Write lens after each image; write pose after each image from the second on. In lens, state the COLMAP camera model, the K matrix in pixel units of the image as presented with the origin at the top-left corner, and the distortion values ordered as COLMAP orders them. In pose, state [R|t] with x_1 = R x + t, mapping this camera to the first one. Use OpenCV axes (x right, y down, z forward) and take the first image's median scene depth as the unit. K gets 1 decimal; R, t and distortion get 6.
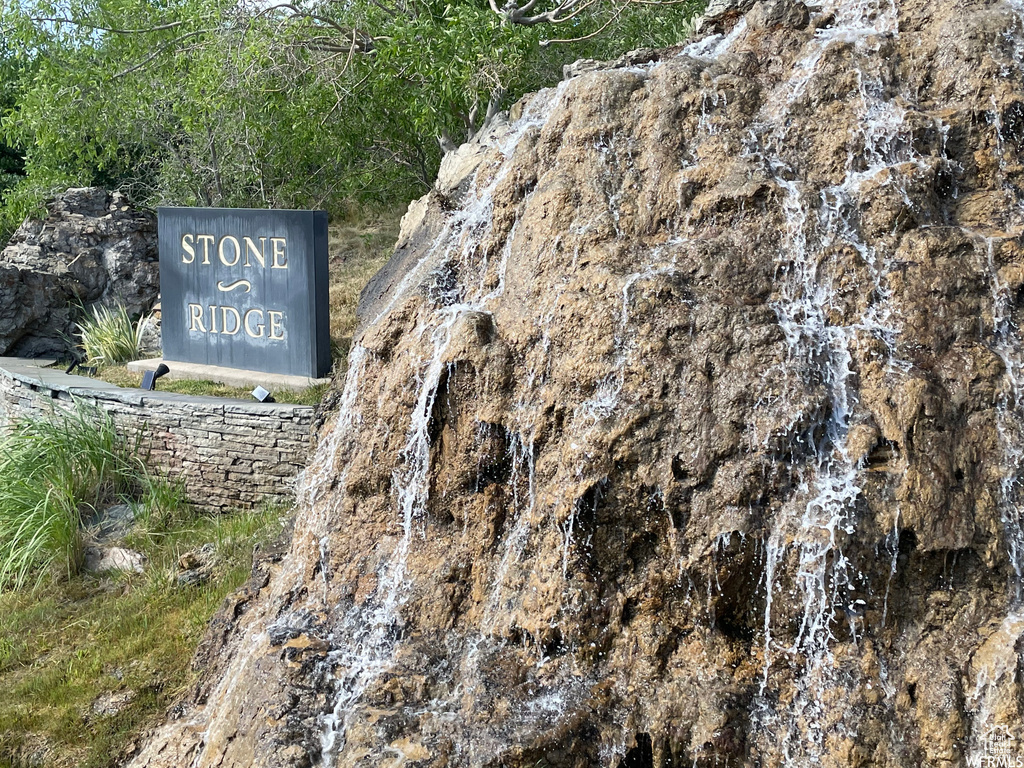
lens RADIAL K [[1224.7, 0, 511.9], [0, 1224.7, 383.9], [0, 0, 1]] dist [0.006519, 0.000000]
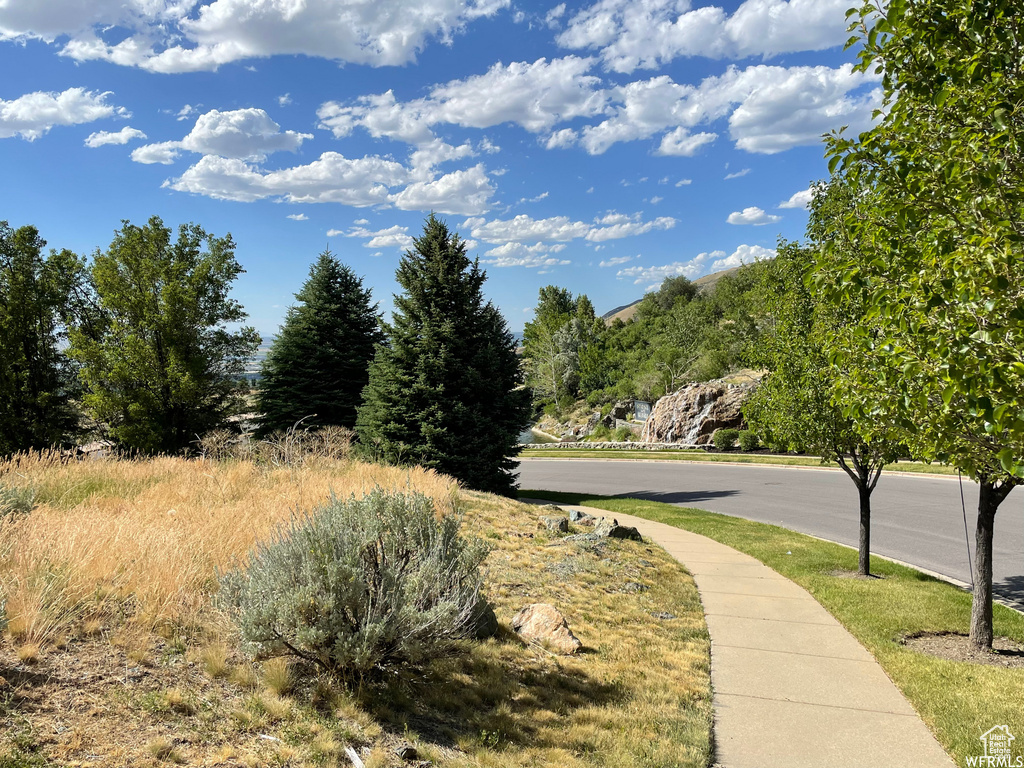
lens RADIAL K [[865.5, 0, 511.9], [0, 865.5, 385.7], [0, 0, 1]] dist [-0.000244, -0.000032]
pose [[0.871770, -0.014245, -0.489708, 1.959956], [-0.001496, 0.999495, -0.031738, -0.066965], [0.489913, 0.028401, 0.871309, -4.753508]]
